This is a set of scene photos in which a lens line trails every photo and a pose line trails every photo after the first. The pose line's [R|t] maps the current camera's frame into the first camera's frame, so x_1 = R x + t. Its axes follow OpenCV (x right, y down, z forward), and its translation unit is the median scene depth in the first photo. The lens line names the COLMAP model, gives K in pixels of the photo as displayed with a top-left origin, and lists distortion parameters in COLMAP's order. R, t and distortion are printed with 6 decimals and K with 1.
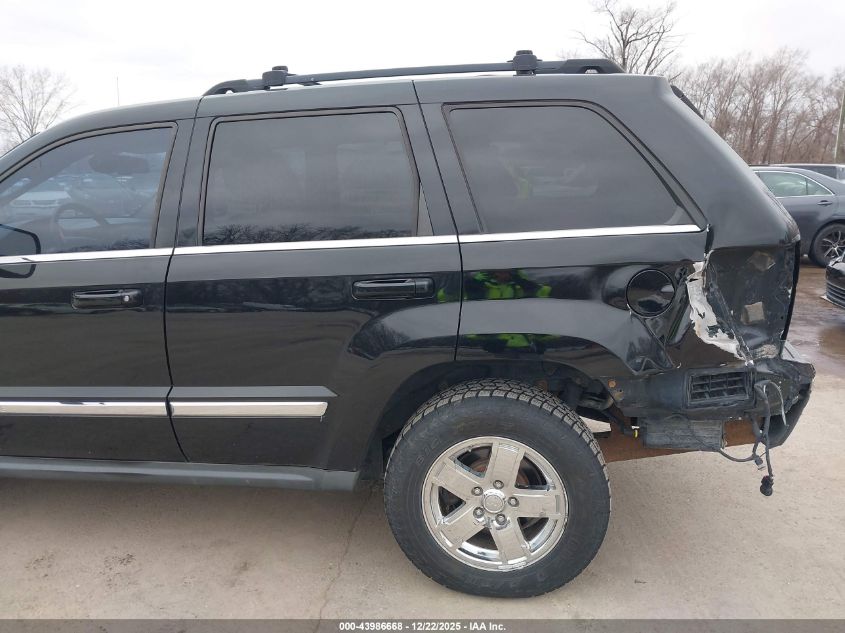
lens RADIAL K [[652.8, 0, 413.3], [0, 652.8, 321.8], [0, 0, 1]] dist [0.060937, -0.068382]
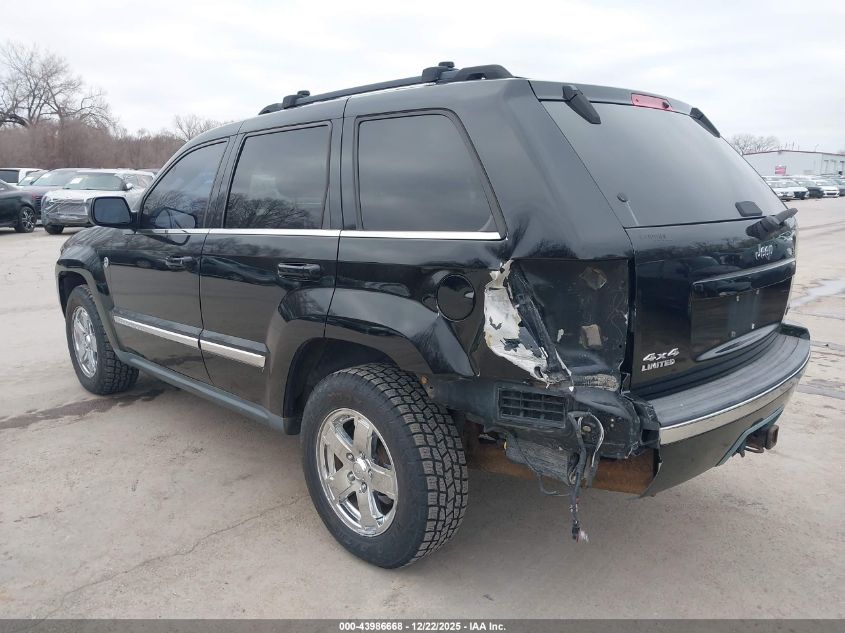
lens RADIAL K [[652.8, 0, 413.3], [0, 652.8, 321.8], [0, 0, 1]] dist [0.060937, -0.068382]
pose [[0.805422, 0.136681, -0.576727, 0.826202], [-0.140351, 0.989354, 0.038466, -0.032963], [0.575844, 0.049963, 0.816031, 0.132045]]
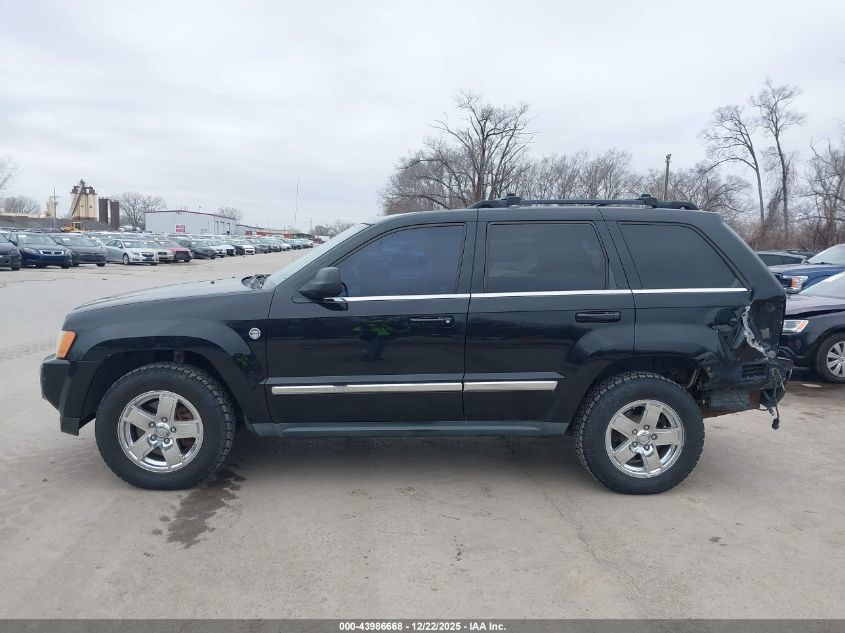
lens RADIAL K [[634.7, 0, 422.5], [0, 634.7, 316.5], [0, 0, 1]] dist [0.048132, -0.077277]
pose [[0.978148, 0.018195, 0.207111, -0.857246], [0.004272, 0.994194, -0.107517, 0.132776], [-0.207865, 0.106052, 0.972391, -0.625326]]
